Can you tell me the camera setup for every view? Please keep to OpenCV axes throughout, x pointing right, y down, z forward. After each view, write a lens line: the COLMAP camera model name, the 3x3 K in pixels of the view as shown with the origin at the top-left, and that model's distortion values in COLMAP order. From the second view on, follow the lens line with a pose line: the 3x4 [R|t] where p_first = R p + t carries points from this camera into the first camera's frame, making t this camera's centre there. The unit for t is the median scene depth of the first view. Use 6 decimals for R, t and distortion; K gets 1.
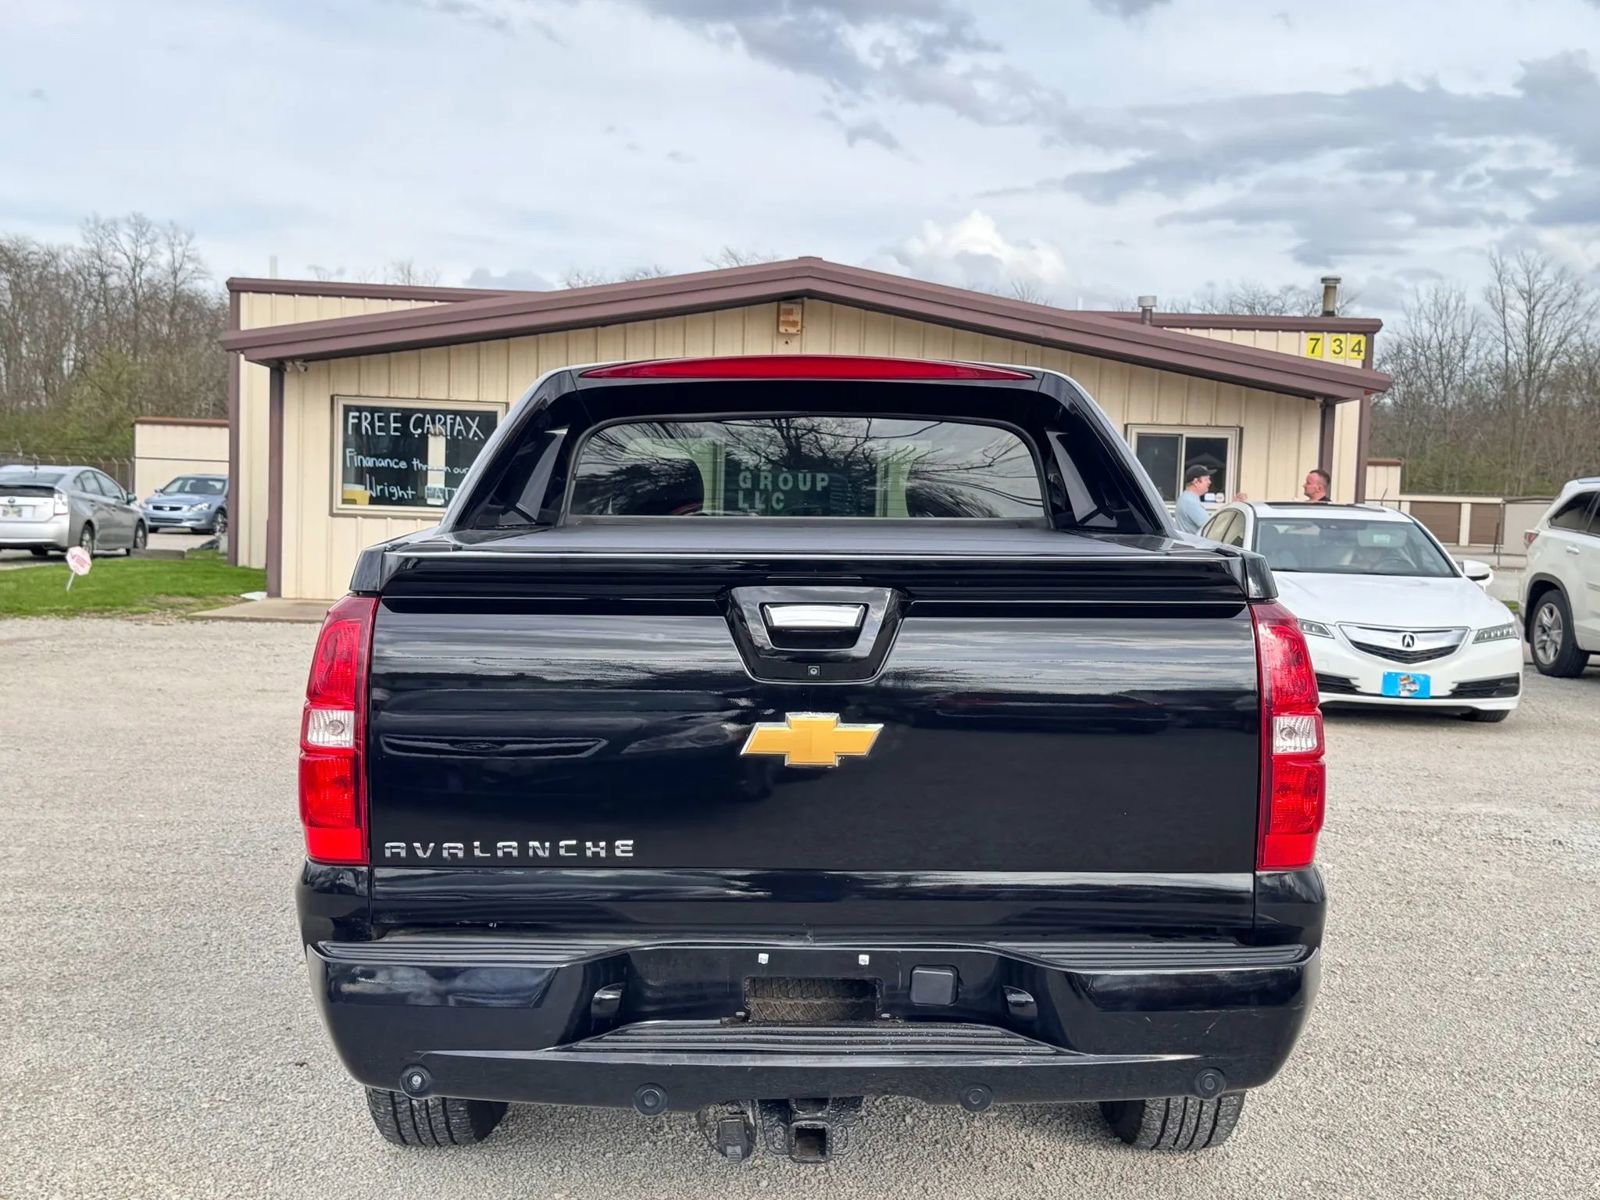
lens RADIAL K [[1970.4, 0, 800.0], [0, 1970.4, 600.0], [0, 0, 1]] dist [0.091664, -0.336991]
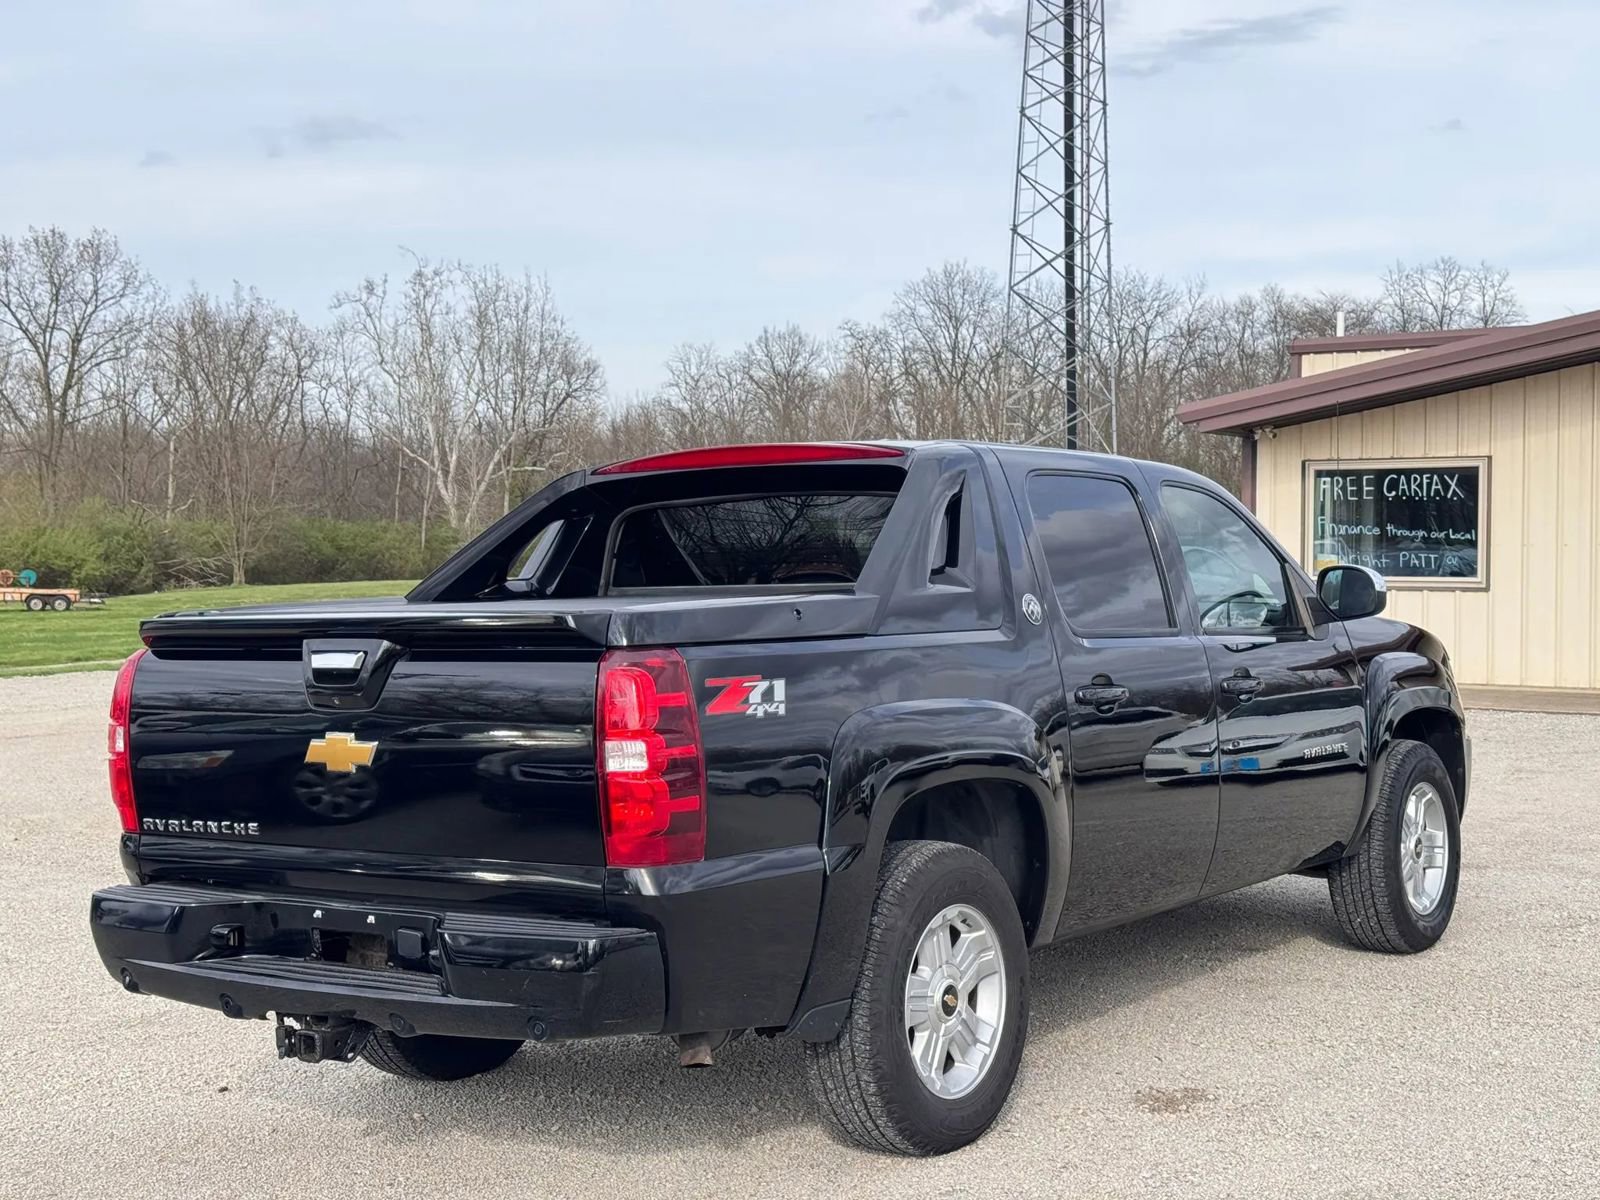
lens RADIAL K [[2256.5, 0, 800.0], [0, 2256.5, 600.0], [0, 0, 1]] dist [0.105282, 0.006696]
pose [[0.797898, -0.023046, -0.602352, 0.333635], [-0.000149, 0.999261, -0.038429, 0.007288], [0.602793, 0.030752, 0.797305, -0.014493]]
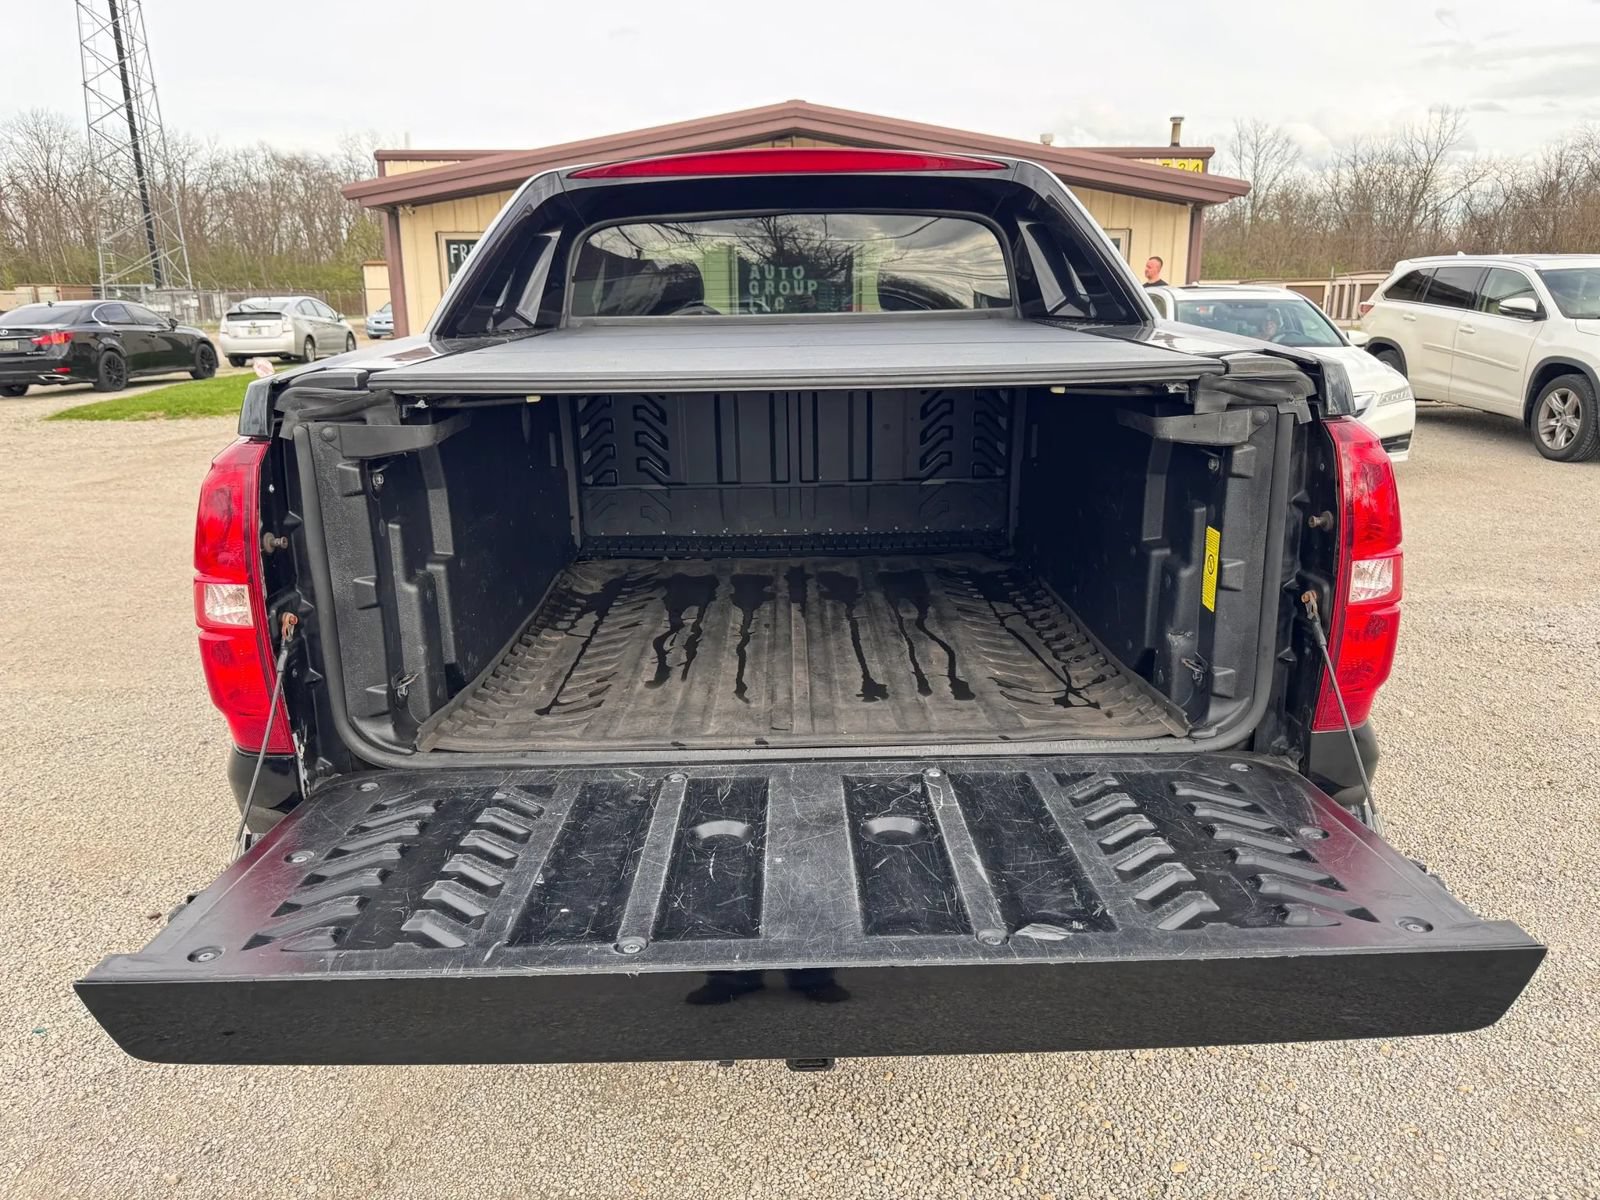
lens RADIAL K [[1113.9, 0, 839.2], [0, 1113.9, 607.4], [0, 0, 1]] dist [-0.019727, -0.010352]
pose [[0.998831, -0.045254, 0.016995, 0.010578], [0.040416, 0.974669, 0.219970, -0.017196], [-0.026519, -0.219026, 0.975359, 0.329690]]
